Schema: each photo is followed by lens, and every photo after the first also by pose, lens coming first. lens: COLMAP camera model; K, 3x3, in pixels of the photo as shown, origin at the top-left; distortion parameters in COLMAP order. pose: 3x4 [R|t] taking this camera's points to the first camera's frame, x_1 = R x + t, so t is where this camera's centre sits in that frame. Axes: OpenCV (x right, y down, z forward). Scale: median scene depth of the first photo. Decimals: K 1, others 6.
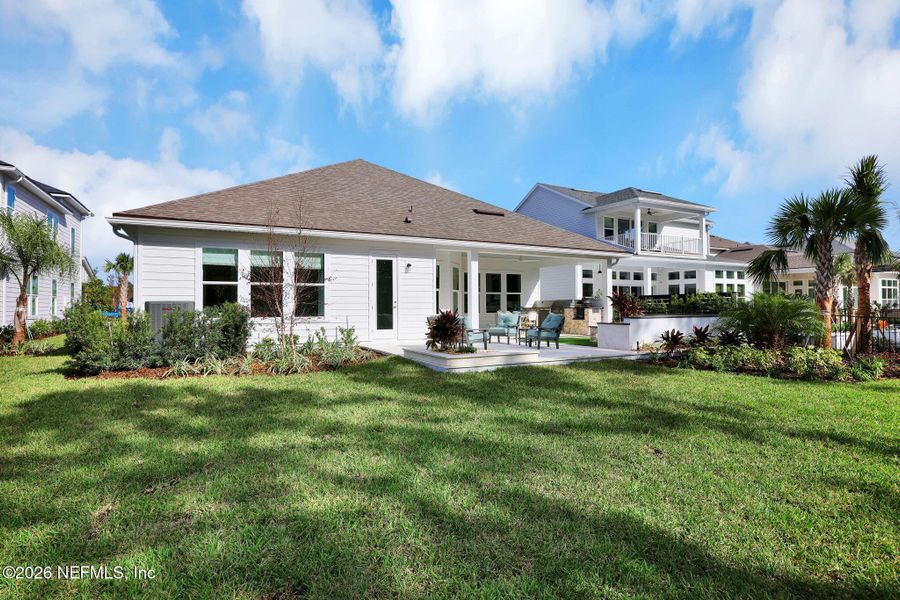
lens RADIAL K [[466.6, 0, 449.0], [0, 466.6, 305.4], [0, 0, 1]] dist [-0.001232, 0.000716]
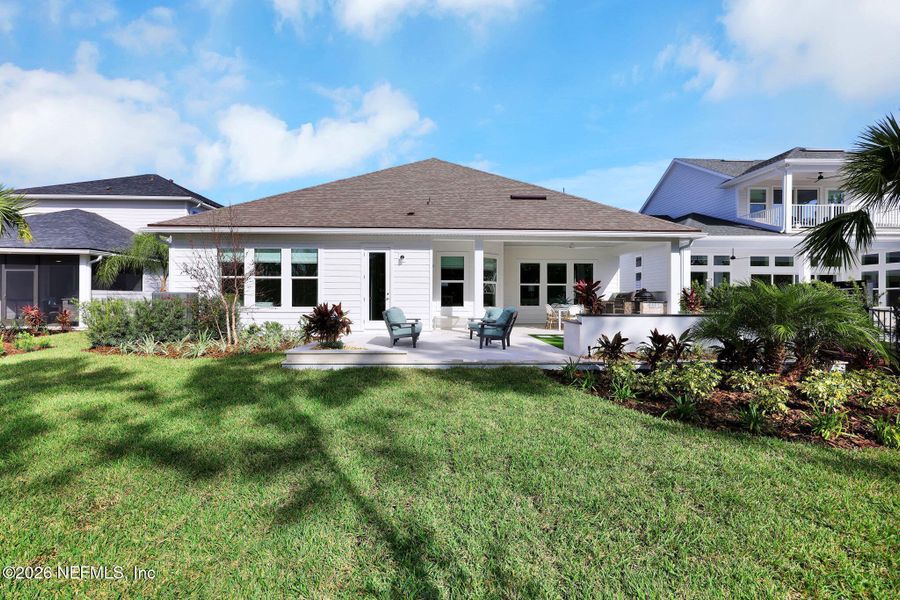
lens RADIAL K [[430.6, 0, 450.0], [0, 430.6, 300.0], [0, 0, 1]] dist [0.001349, 0.000195]
pose [[0.900030, 0.009455, -0.435726, 0.413205], [-0.006123, 0.999940, 0.009051, -0.003268], [0.435785, -0.005478, 0.900034, 0.216542]]
